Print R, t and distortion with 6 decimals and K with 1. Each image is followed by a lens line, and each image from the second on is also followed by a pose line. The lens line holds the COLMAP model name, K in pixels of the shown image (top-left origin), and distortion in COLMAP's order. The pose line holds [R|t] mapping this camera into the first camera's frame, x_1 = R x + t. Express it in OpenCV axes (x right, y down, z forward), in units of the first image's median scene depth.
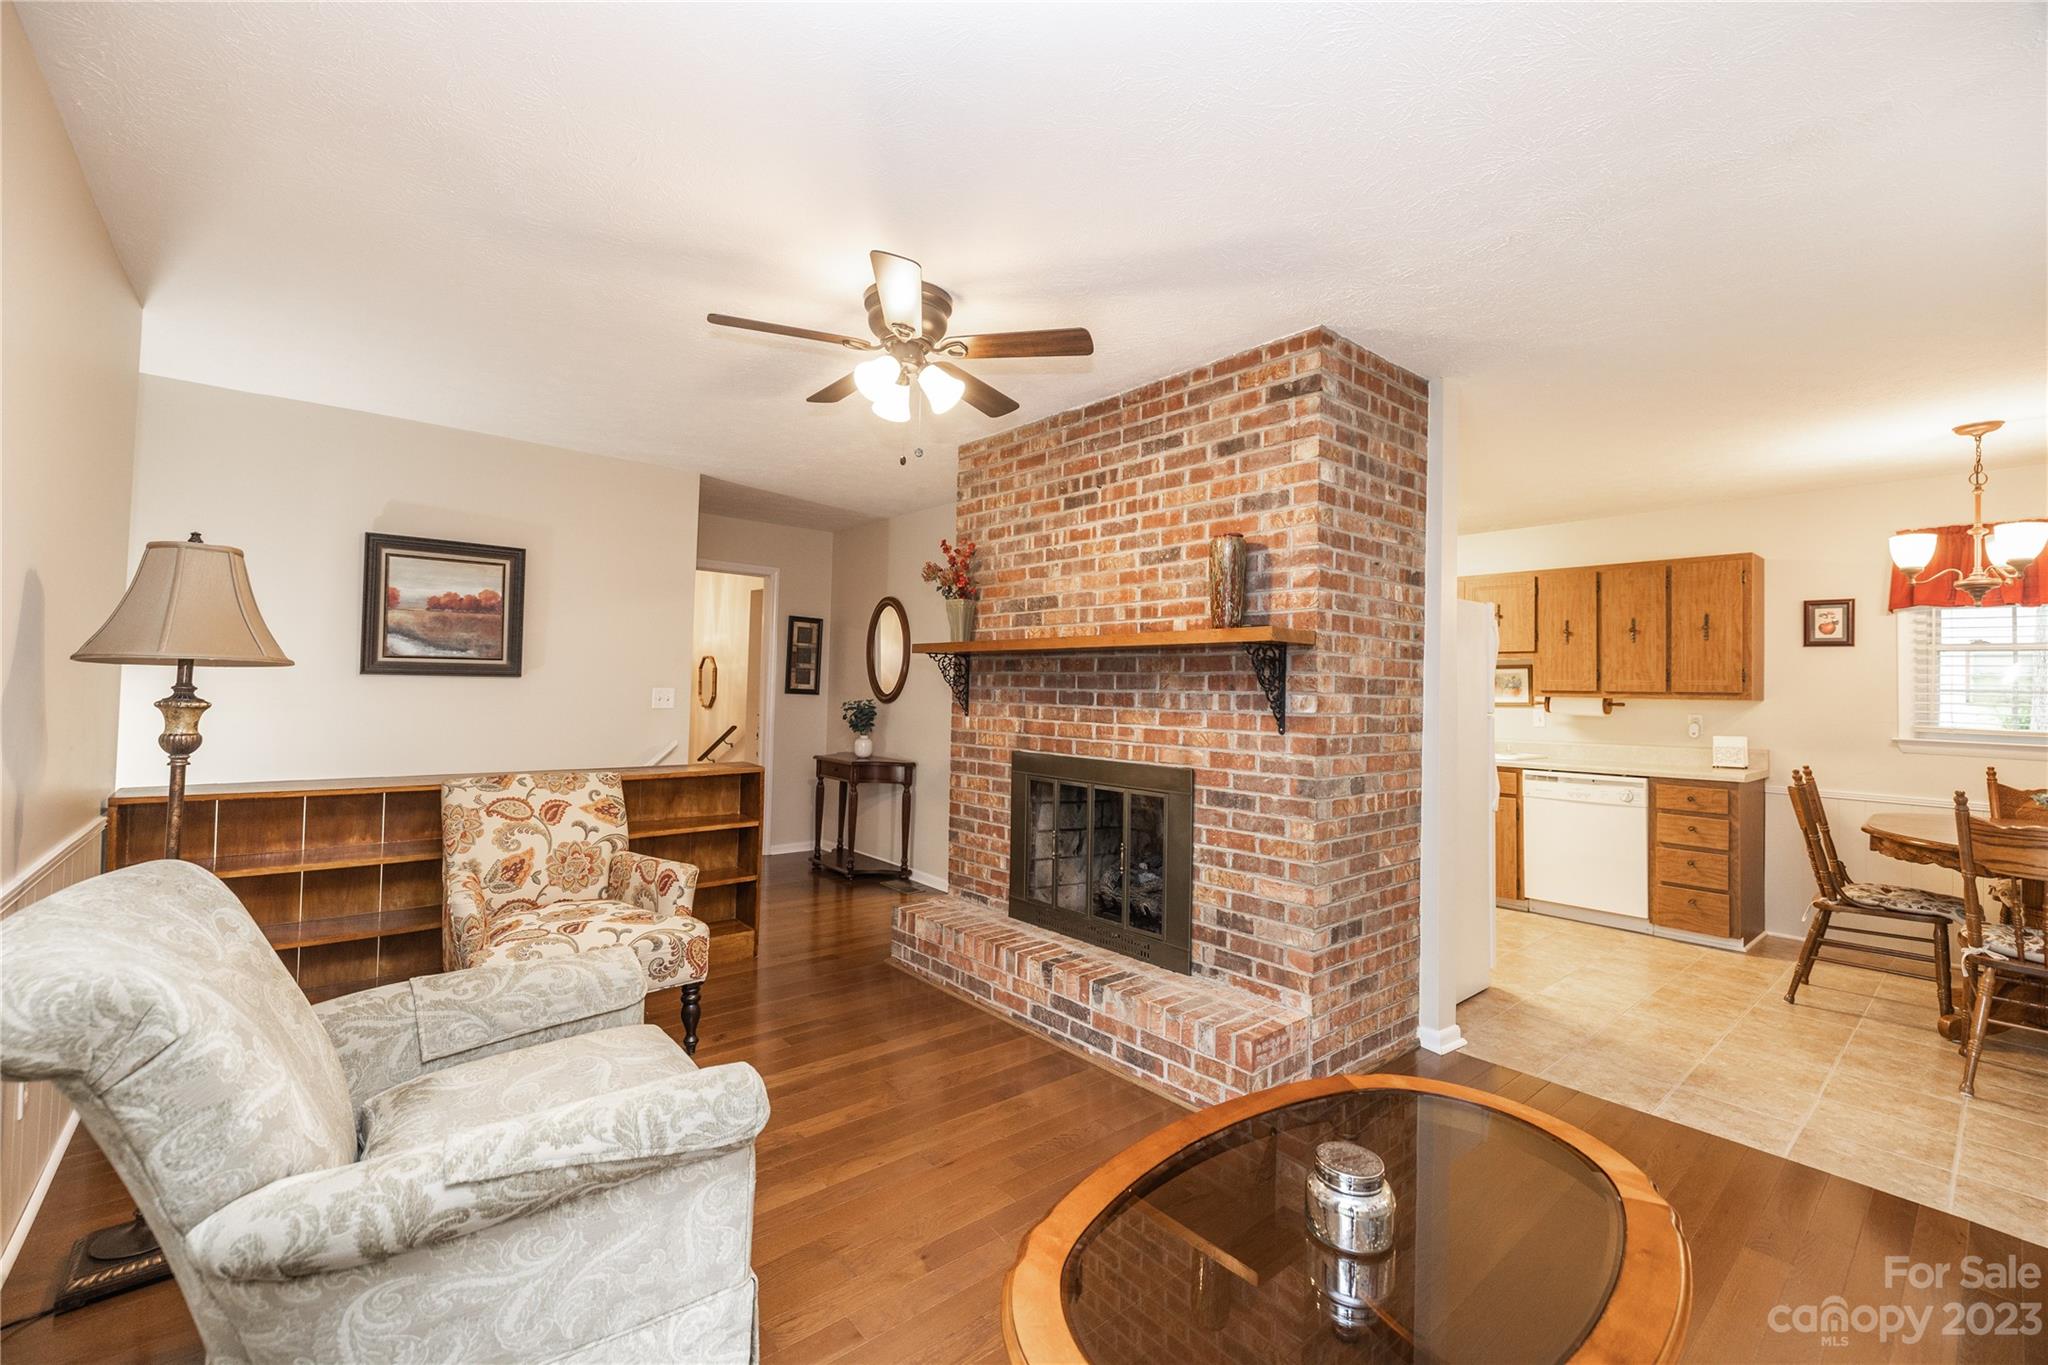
lens RADIAL K [[853.2, 0, 1016.8], [0, 853.2, 666.7], [0, 0, 1]] dist [0.000332, 0.000168]
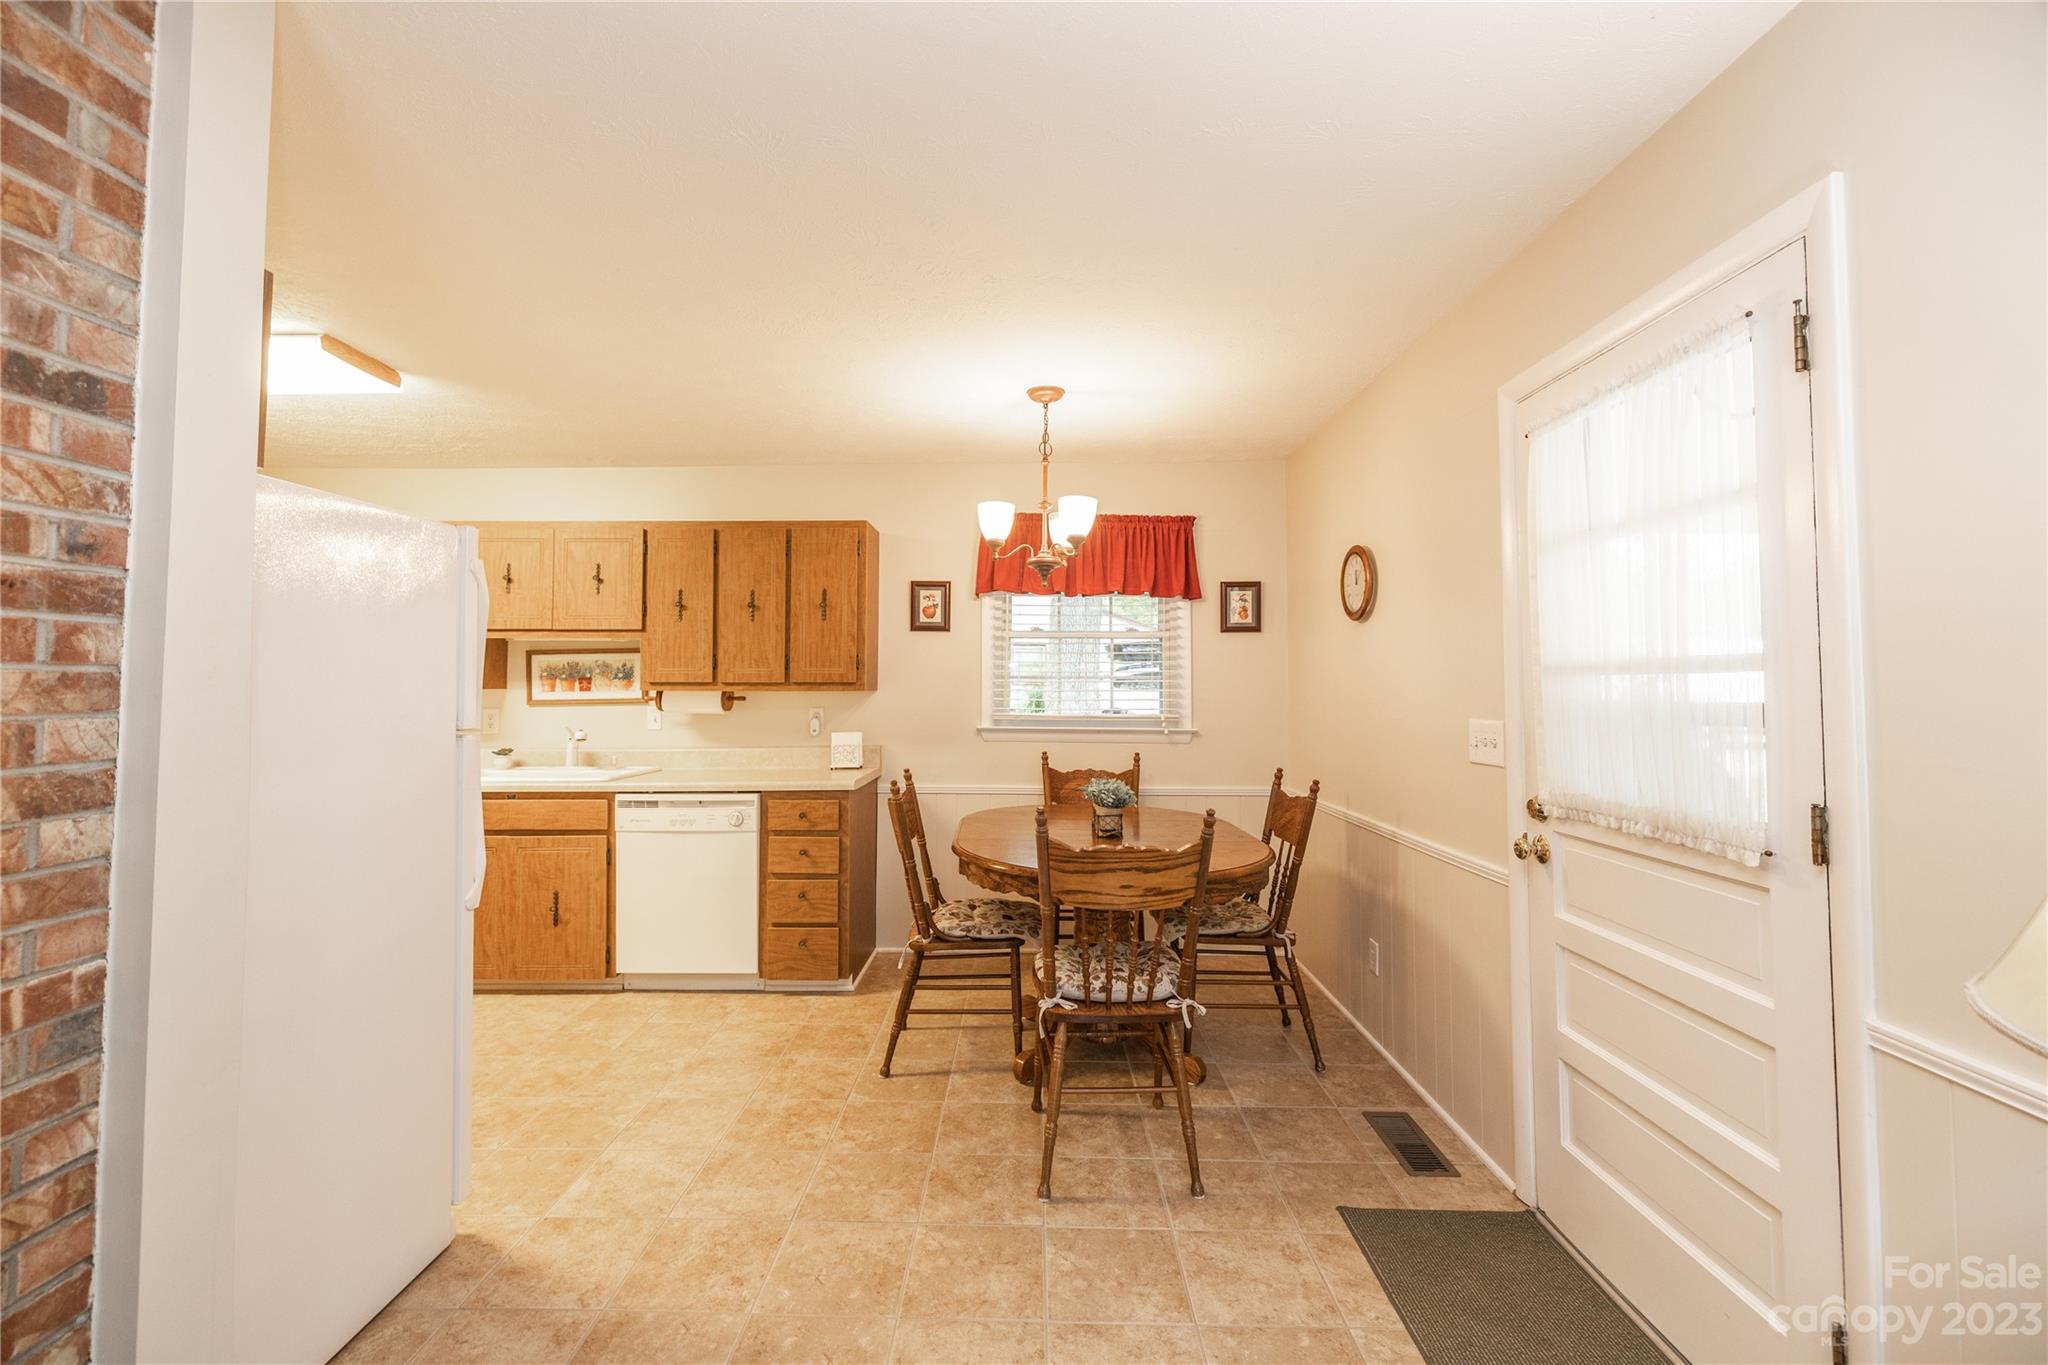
lens RADIAL K [[853.2, 0, 1014.2], [0, 853.2, 658.5], [0, 0, 1]] dist [0.000332, 0.000168]
pose [[0.663015, 0.005027, 0.748589, 0.431297], [-0.007517, 0.999972, -0.000057, 0.007539], [-0.748568, -0.005590, 0.663035, 0.429615]]
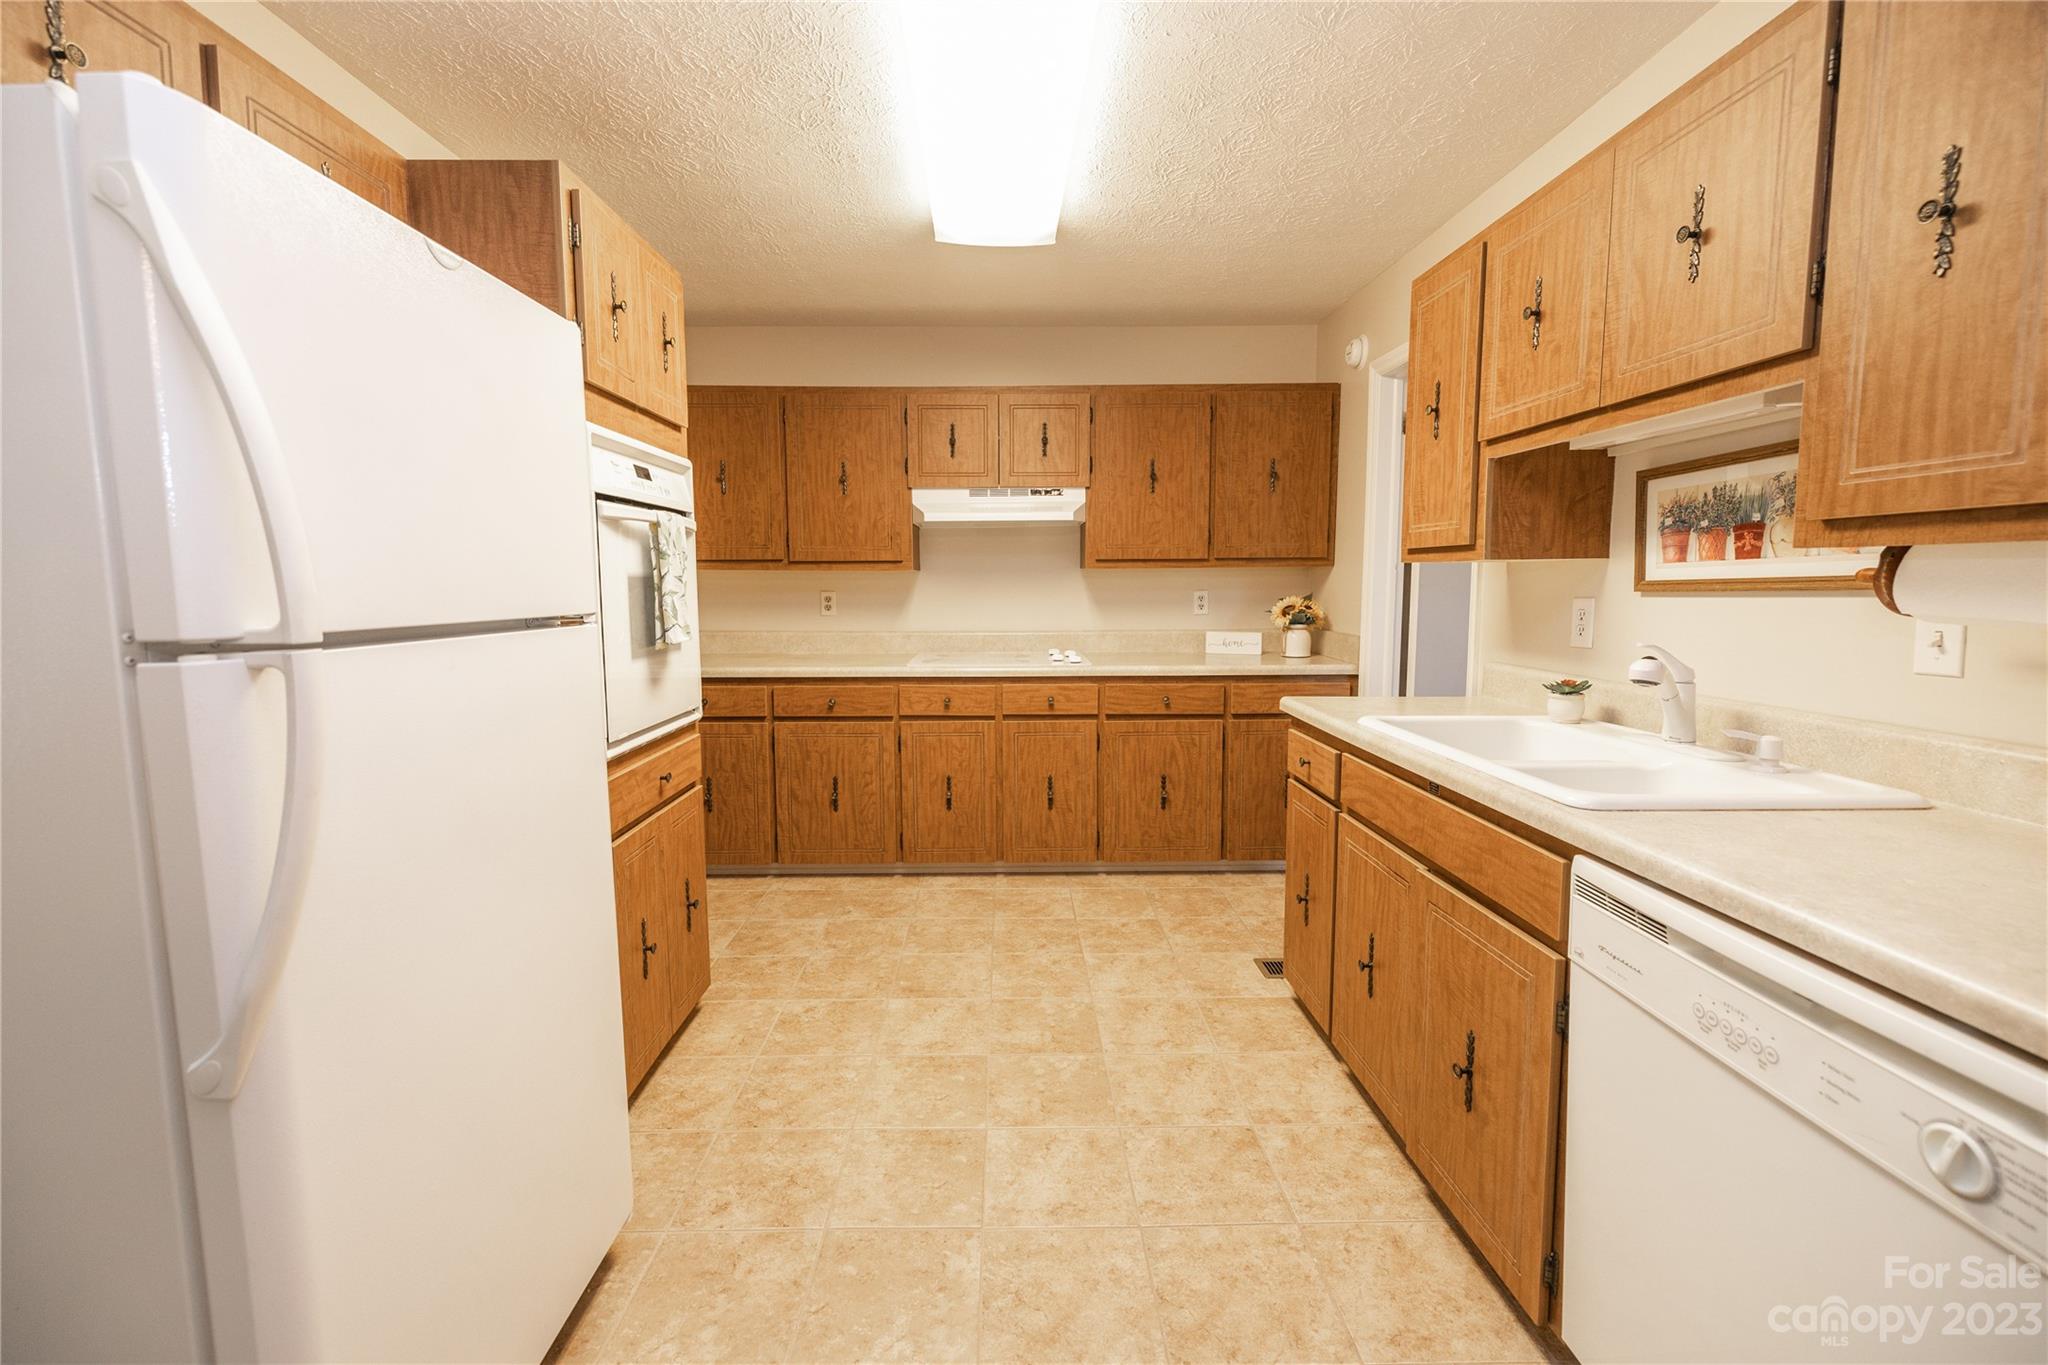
lens RADIAL K [[853.2, 0, 1014.7], [0, 853.2, 661.6], [0, 0, 1]] dist [0.000332, 0.000168]
pose [[0.765803, 0.030966, -0.642330, 0.964381], [0.043918, 0.993990, 0.100279, 0.053253], [0.641574, -0.105004, 0.759840, 1.105659]]
